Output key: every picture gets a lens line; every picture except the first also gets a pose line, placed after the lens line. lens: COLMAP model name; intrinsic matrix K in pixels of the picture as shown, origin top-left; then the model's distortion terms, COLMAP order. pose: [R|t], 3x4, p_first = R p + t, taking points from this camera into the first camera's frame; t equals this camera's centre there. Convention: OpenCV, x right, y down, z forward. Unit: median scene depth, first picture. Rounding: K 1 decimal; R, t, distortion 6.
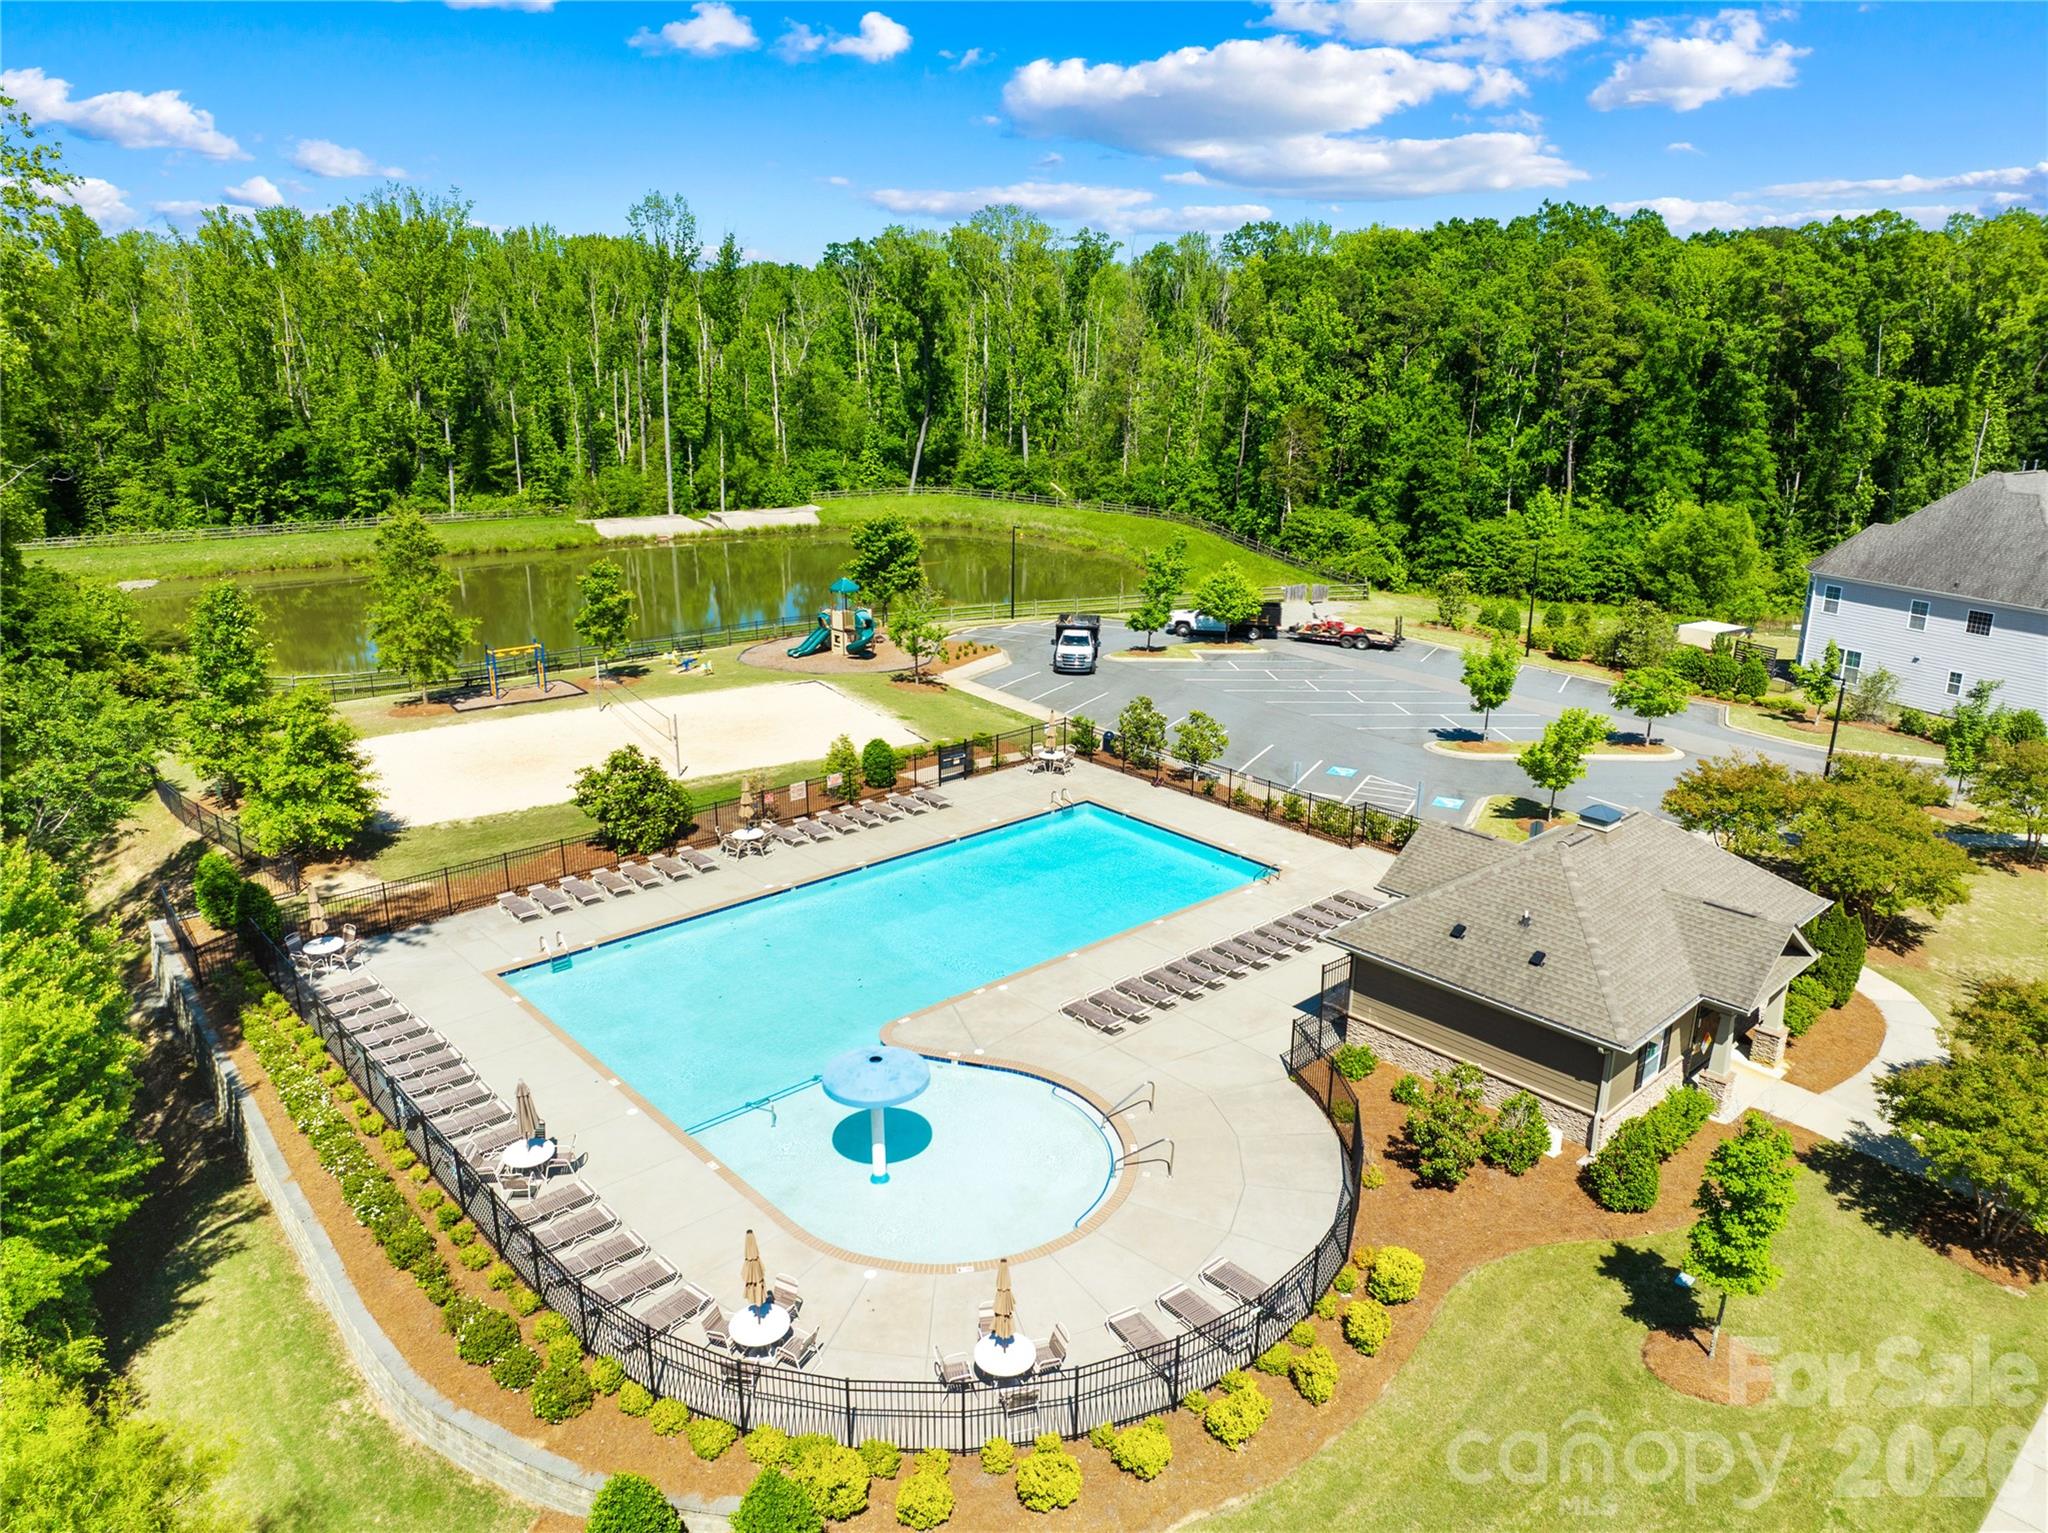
lens RADIAL K [[1545.4, 0, 1097.8], [0, 1545.4, 774.6], [0, 0, 1]] dist [-0.019142, -0.002161]
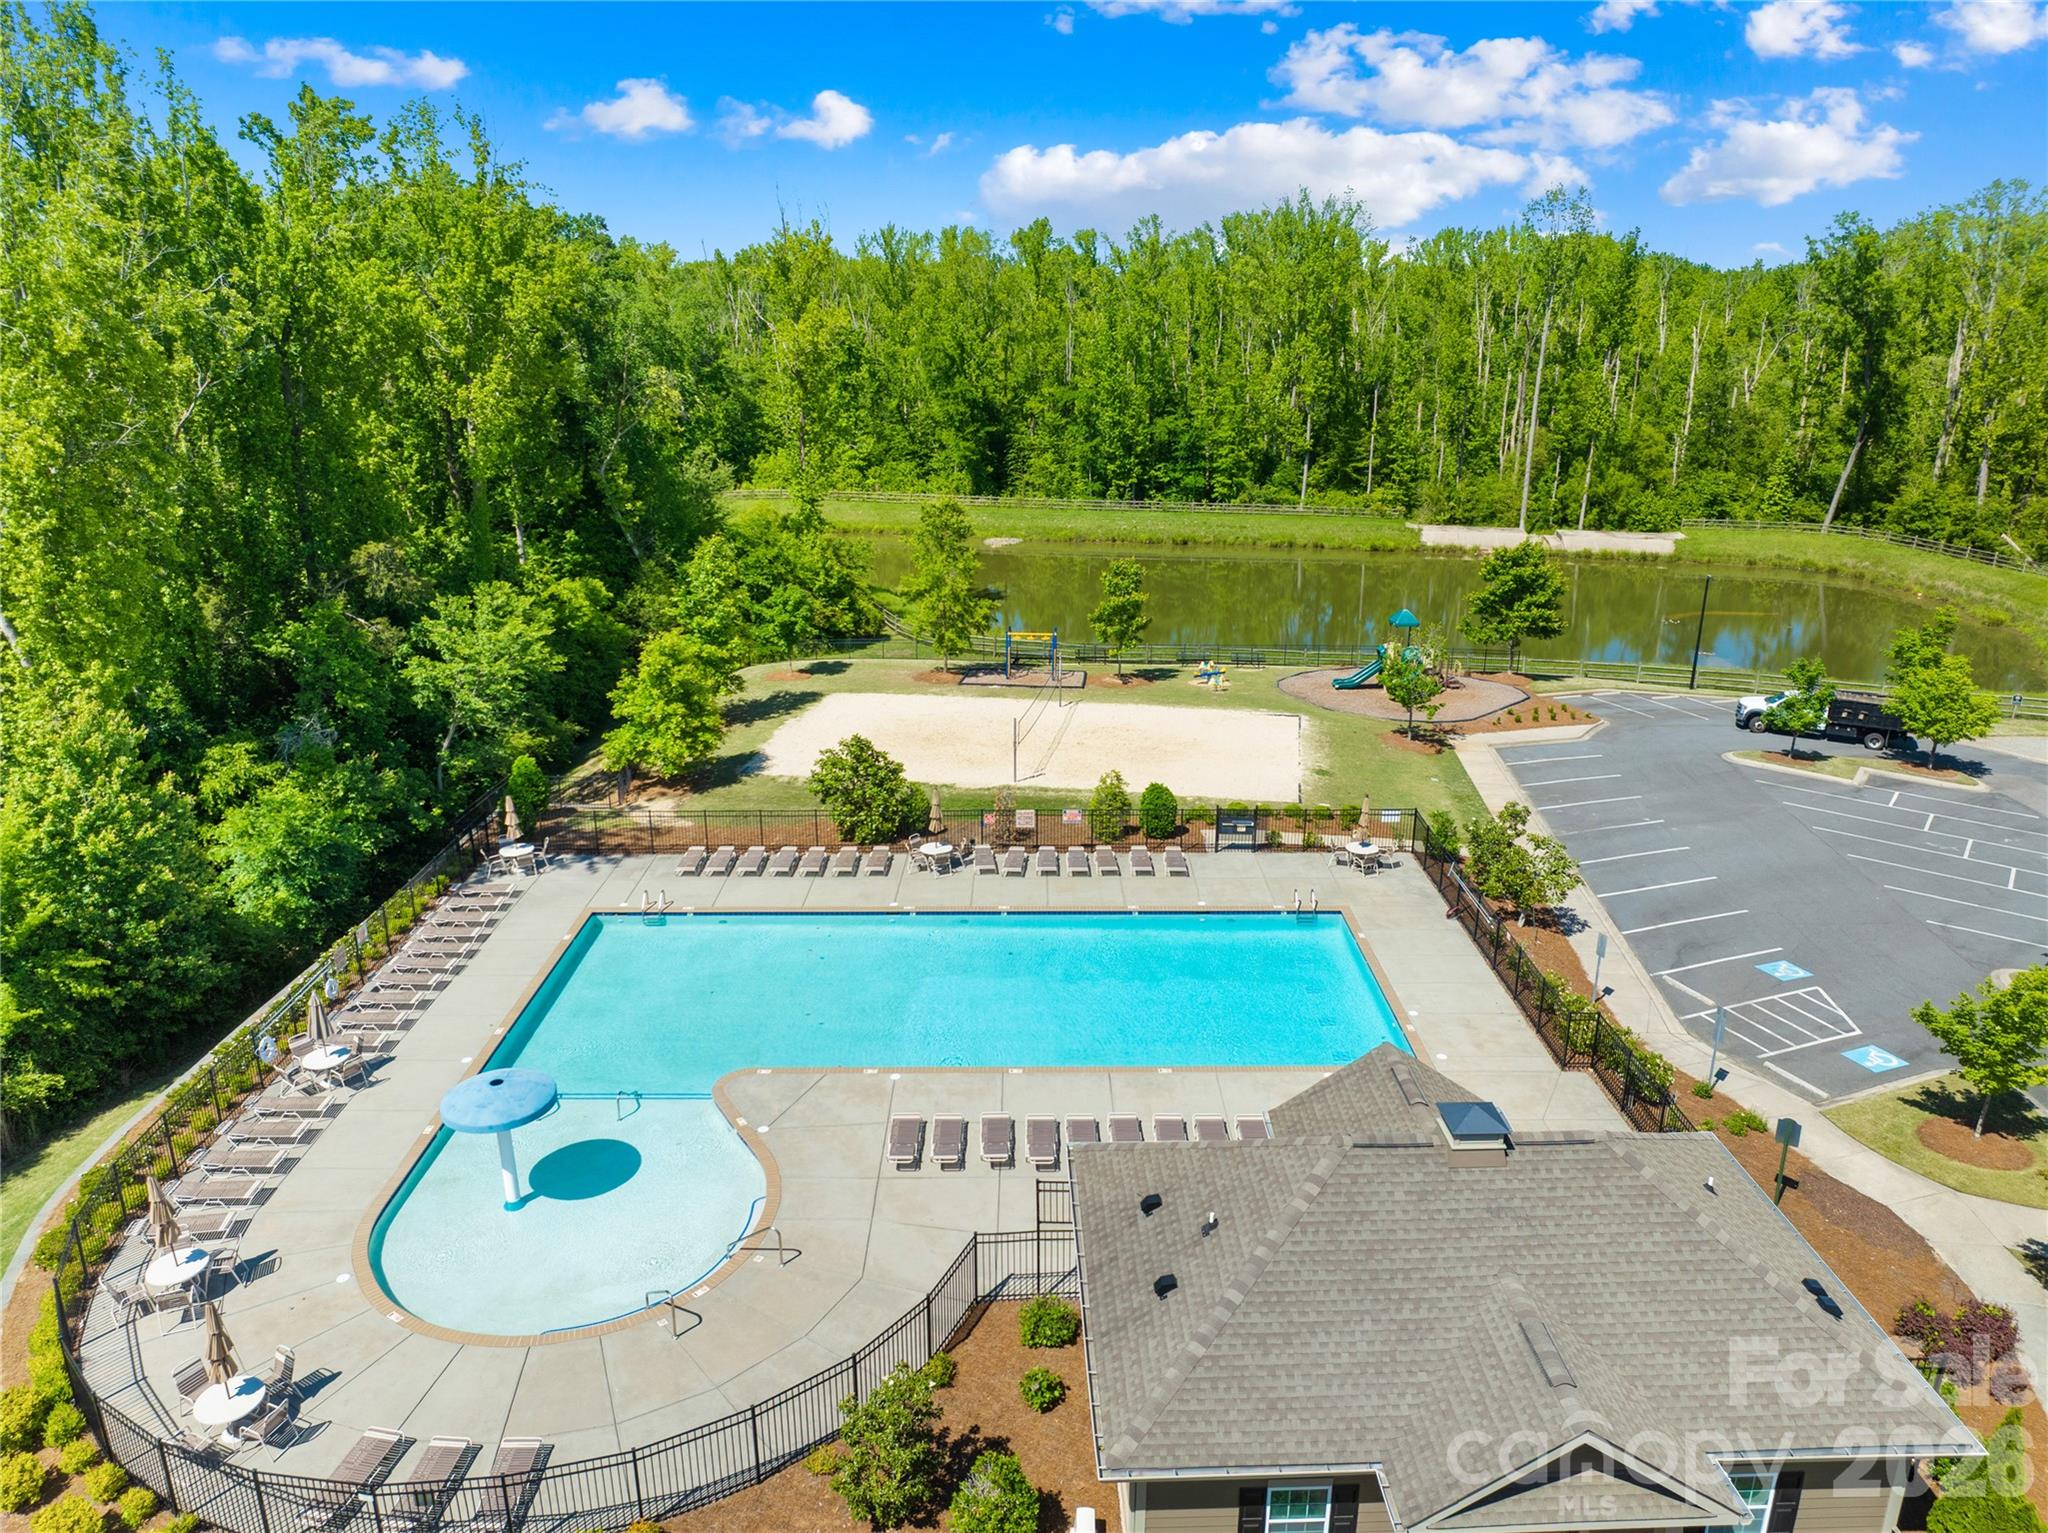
lens RADIAL K [[1545.4, 0, 1097.8], [0, 1545.4, 774.6], [0, 0, 1]] dist [-0.019142, -0.002161]
pose [[0.721109, 0.197318, -0.664129, 0.228175], [-0.199325, 0.977144, 0.073891, -0.046960], [0.663530, 0.079094, 0.743957, 0.166534]]
